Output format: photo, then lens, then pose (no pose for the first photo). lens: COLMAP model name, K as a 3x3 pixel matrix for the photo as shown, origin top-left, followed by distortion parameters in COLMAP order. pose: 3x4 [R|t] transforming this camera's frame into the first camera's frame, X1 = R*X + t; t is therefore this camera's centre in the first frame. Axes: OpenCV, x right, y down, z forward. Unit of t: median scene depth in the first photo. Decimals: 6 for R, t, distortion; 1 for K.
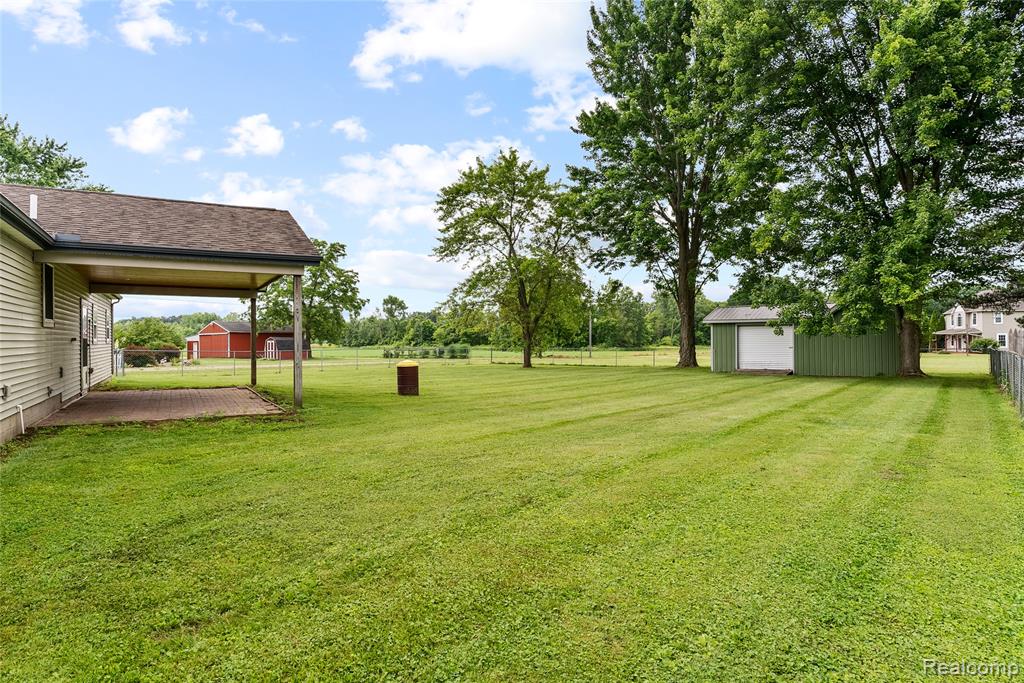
lens RADIAL K [[610.5, 0, 512.5], [0, 610.5, 342.5], [0, 0, 1]] dist [0.007268, -0.000930]
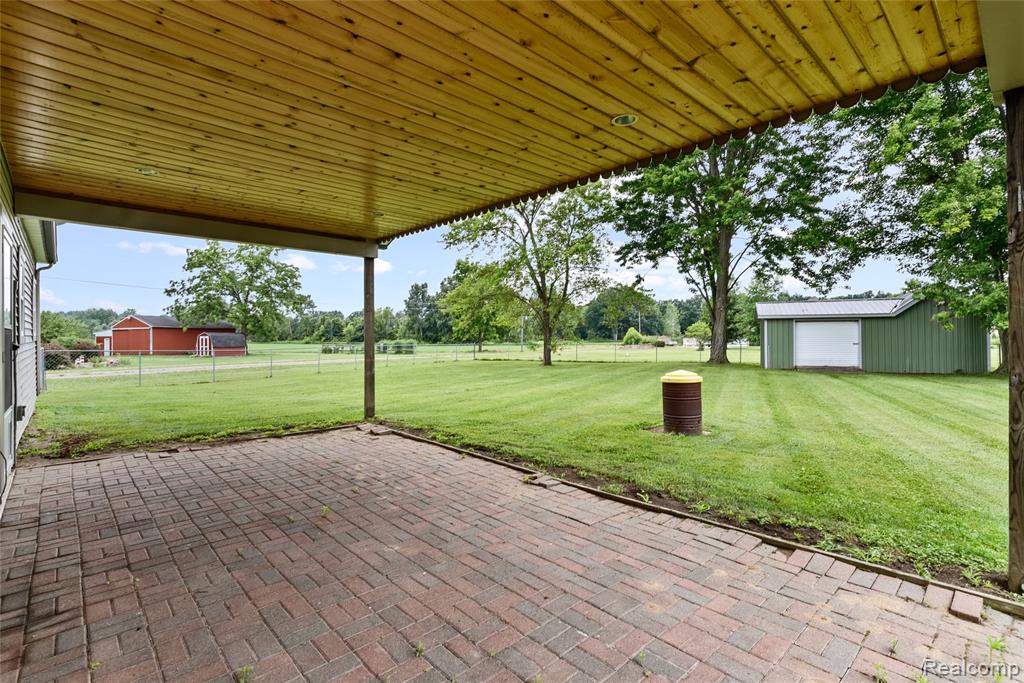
lens RADIAL K [[489.8, 0, 512.3], [0, 489.8, 339.1], [0, 0, 1]] dist [-0.001823, 0.000097]
pose [[0.970928, 0.000240, 0.239372, -0.174638], [-0.000688, 0.999998, 0.001790, -0.000422], [-0.239371, -0.001902, 0.970926, 0.236274]]
